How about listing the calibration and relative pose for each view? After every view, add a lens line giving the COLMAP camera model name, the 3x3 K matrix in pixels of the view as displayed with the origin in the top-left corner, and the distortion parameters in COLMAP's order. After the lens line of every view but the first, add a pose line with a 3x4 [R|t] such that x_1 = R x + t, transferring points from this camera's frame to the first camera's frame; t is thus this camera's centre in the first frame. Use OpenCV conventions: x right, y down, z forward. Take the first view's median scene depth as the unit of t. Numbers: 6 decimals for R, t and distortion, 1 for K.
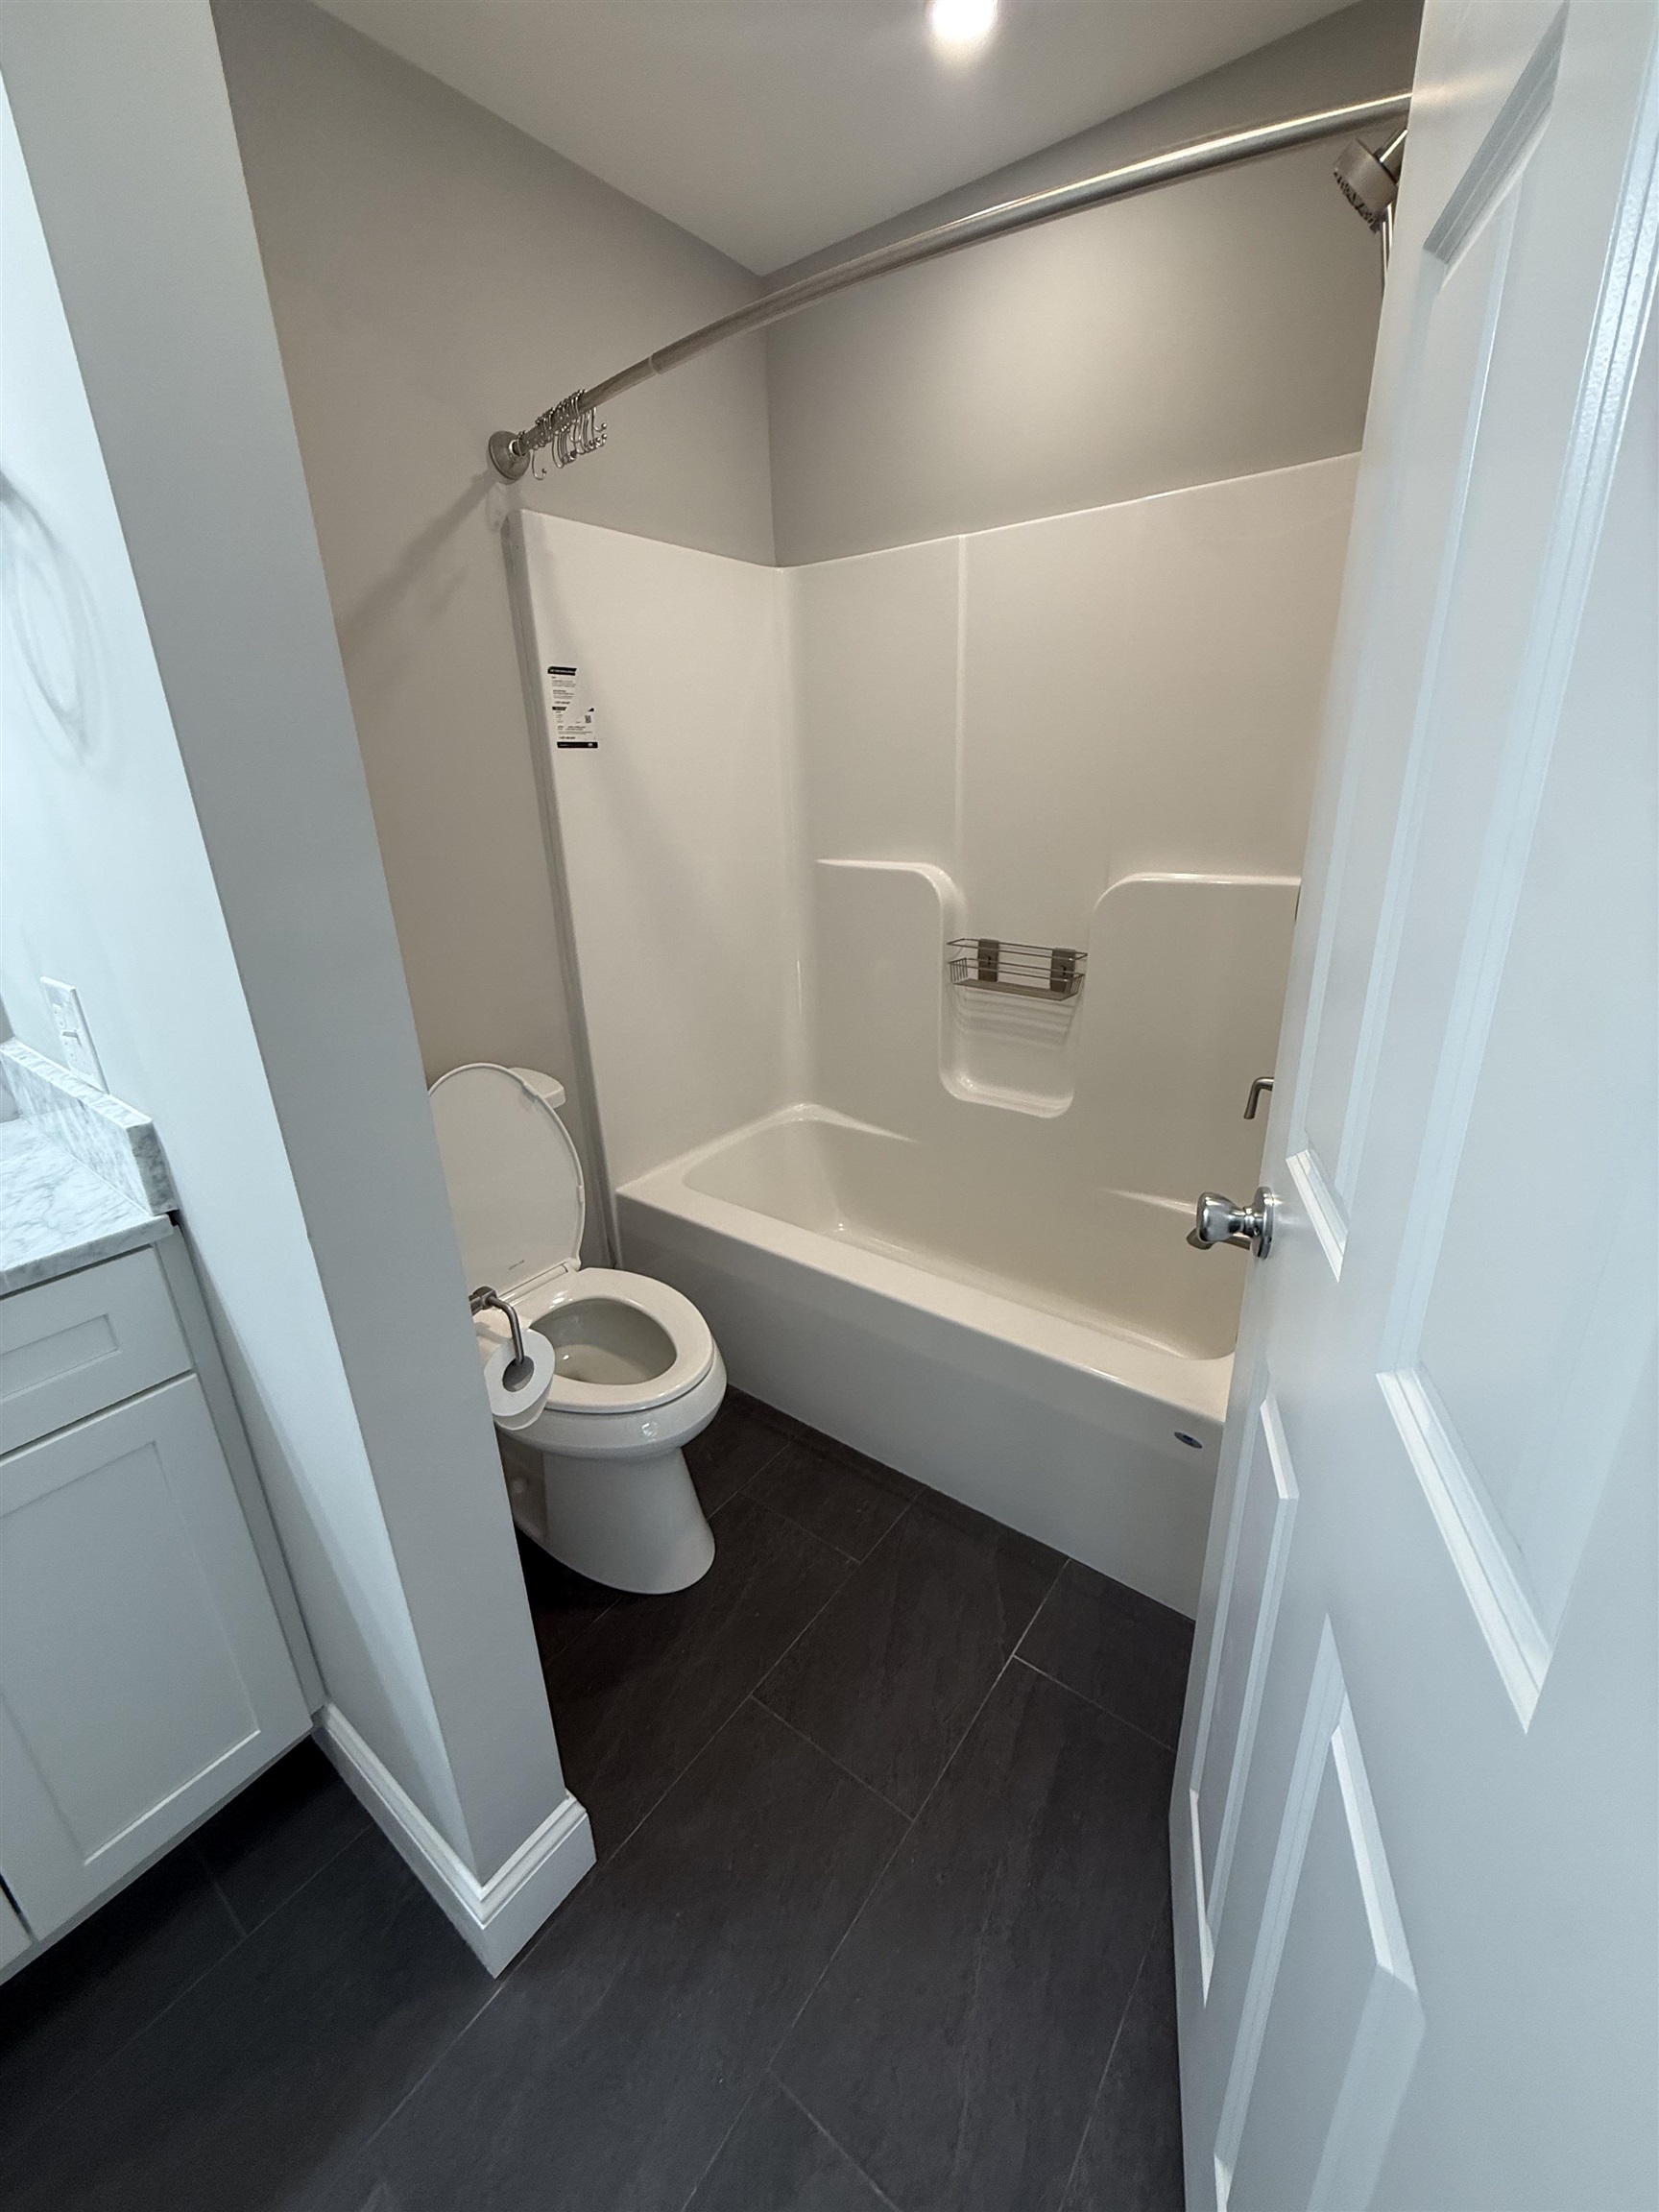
lens RADIAL K [[882.7, 0, 825.6], [0, 882.7, 1100.4], [0, 0, 1]] dist [0.001785, -0.000585]
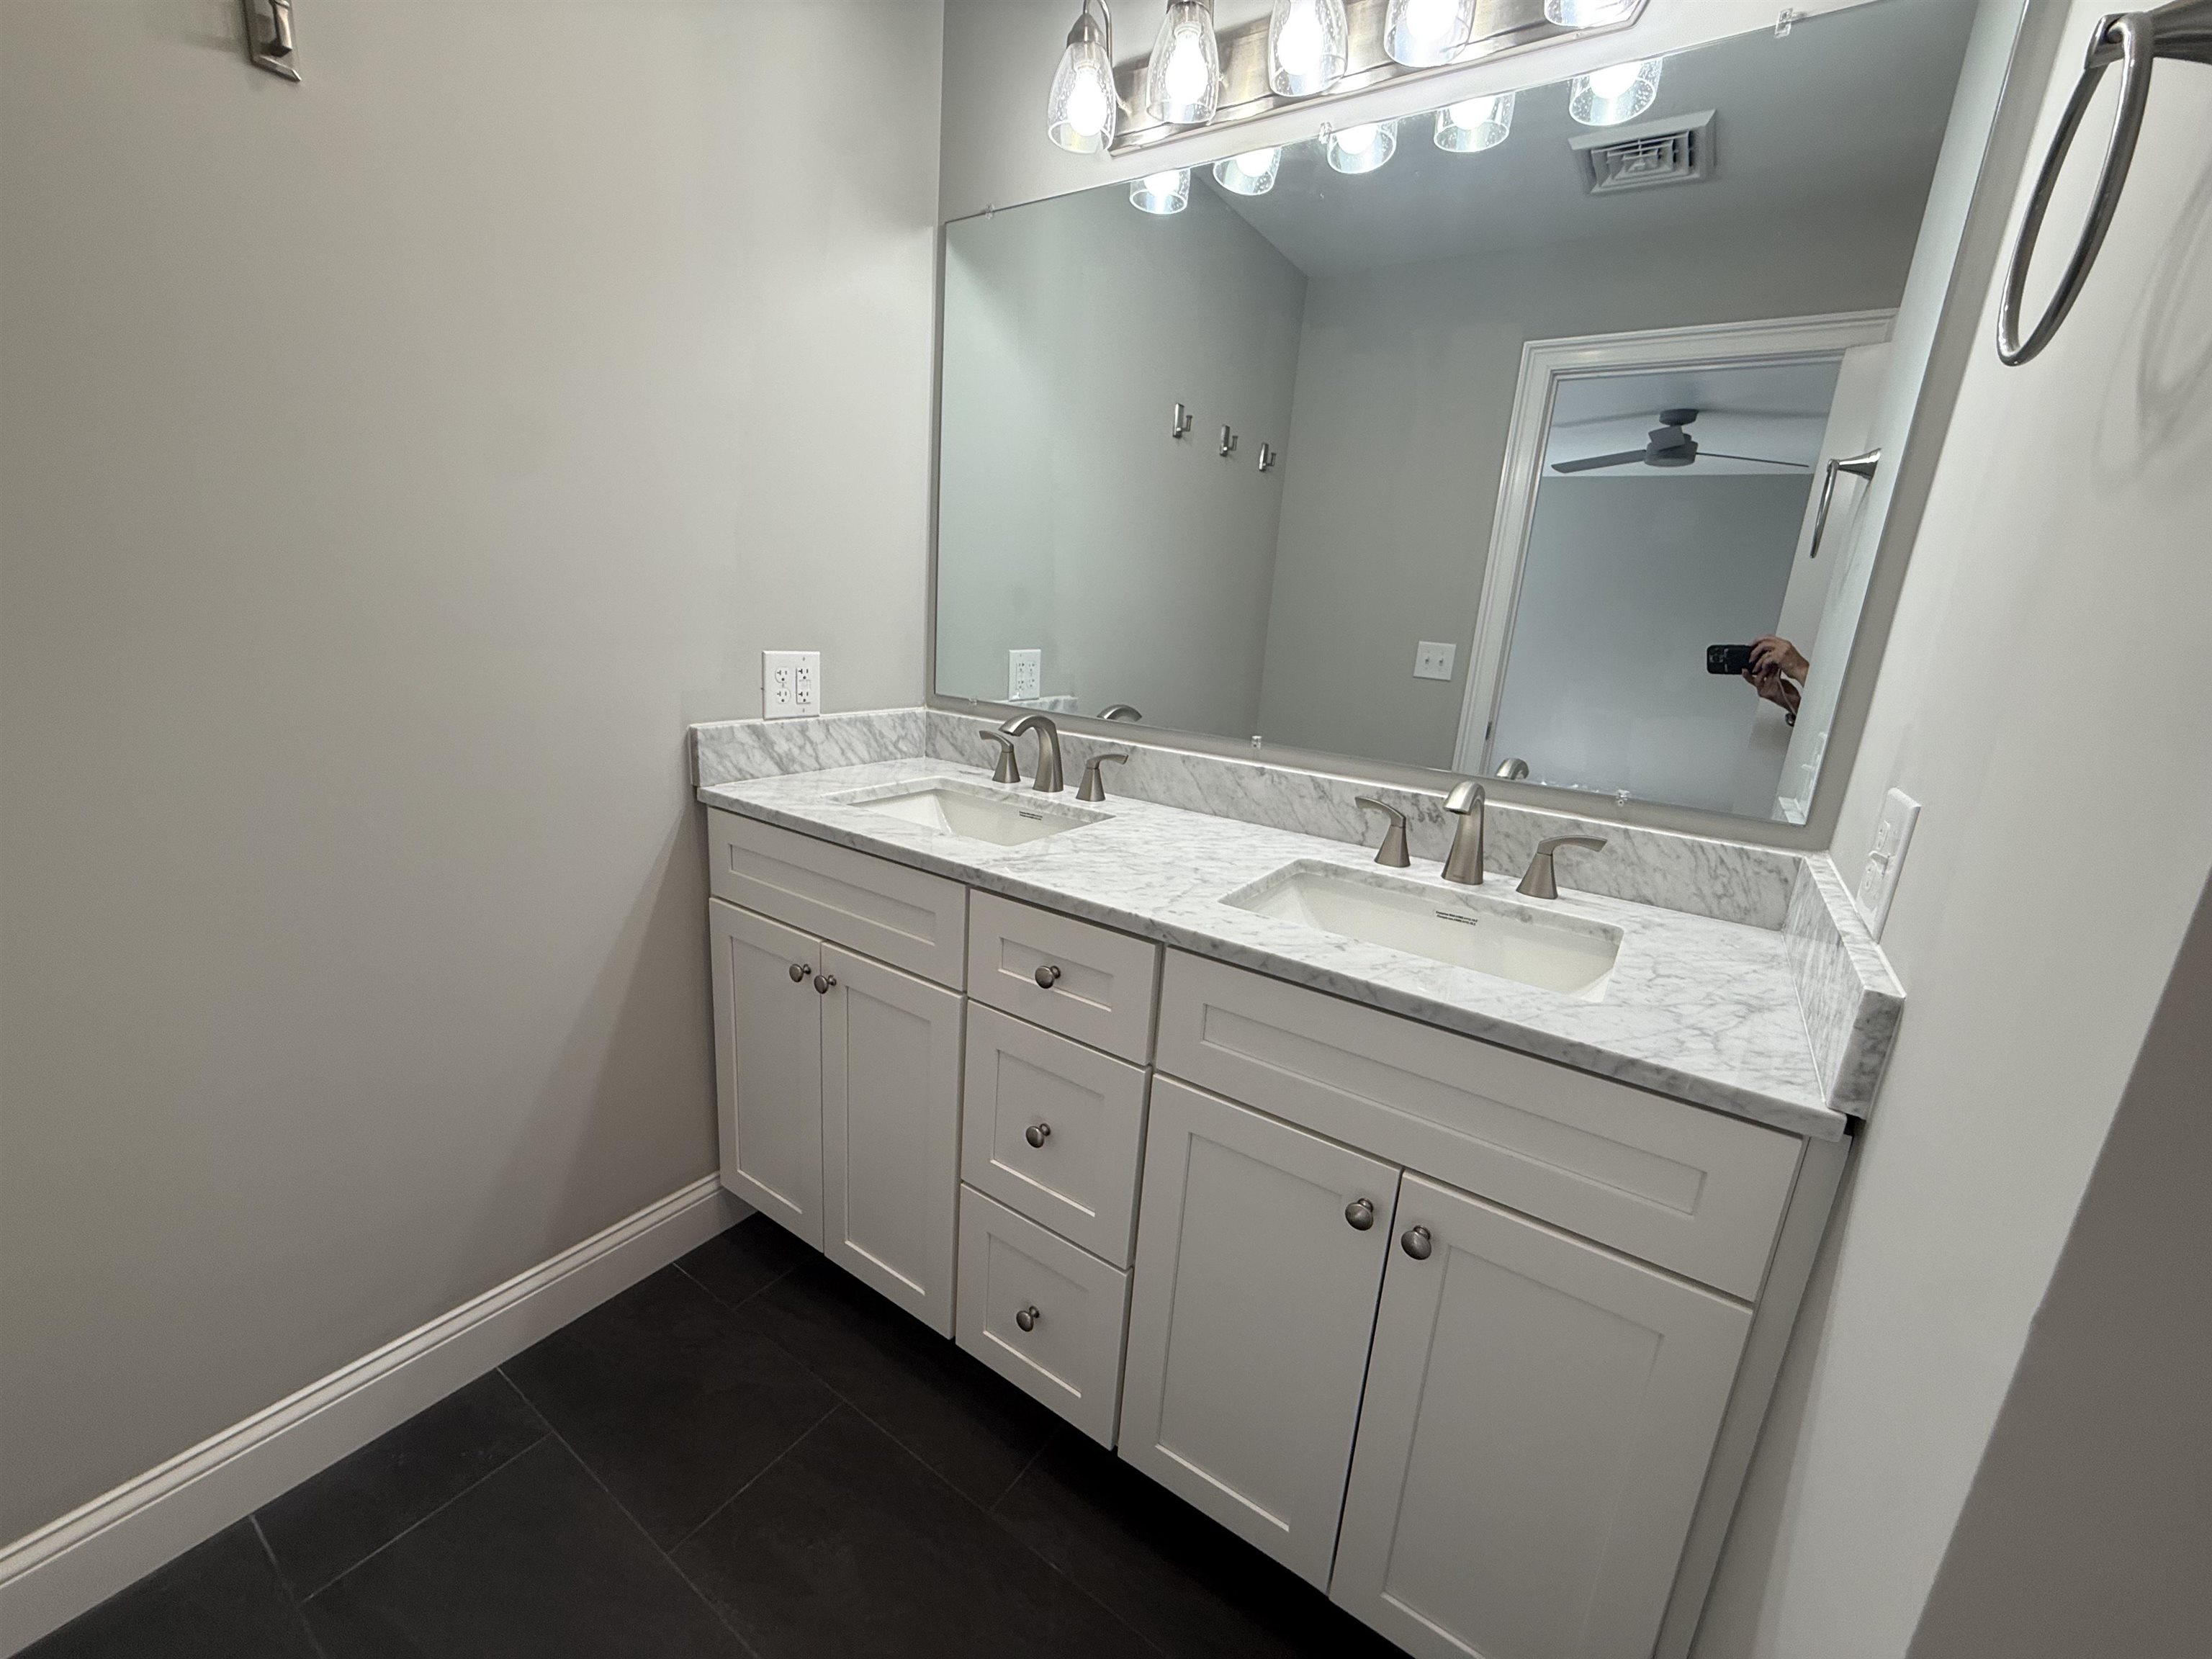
lens RADIAL K [[882.7, 0, 1098.6], [0, 882.7, 826.2], [0, 0, 1]] dist [0.001785, -0.000585]
pose [[0.056822, 0.276049, -0.959463, -0.151062], [-0.410066, 0.882665, 0.229668, 0.004502], [0.910284, 0.380393, 0.163353, 0.232470]]
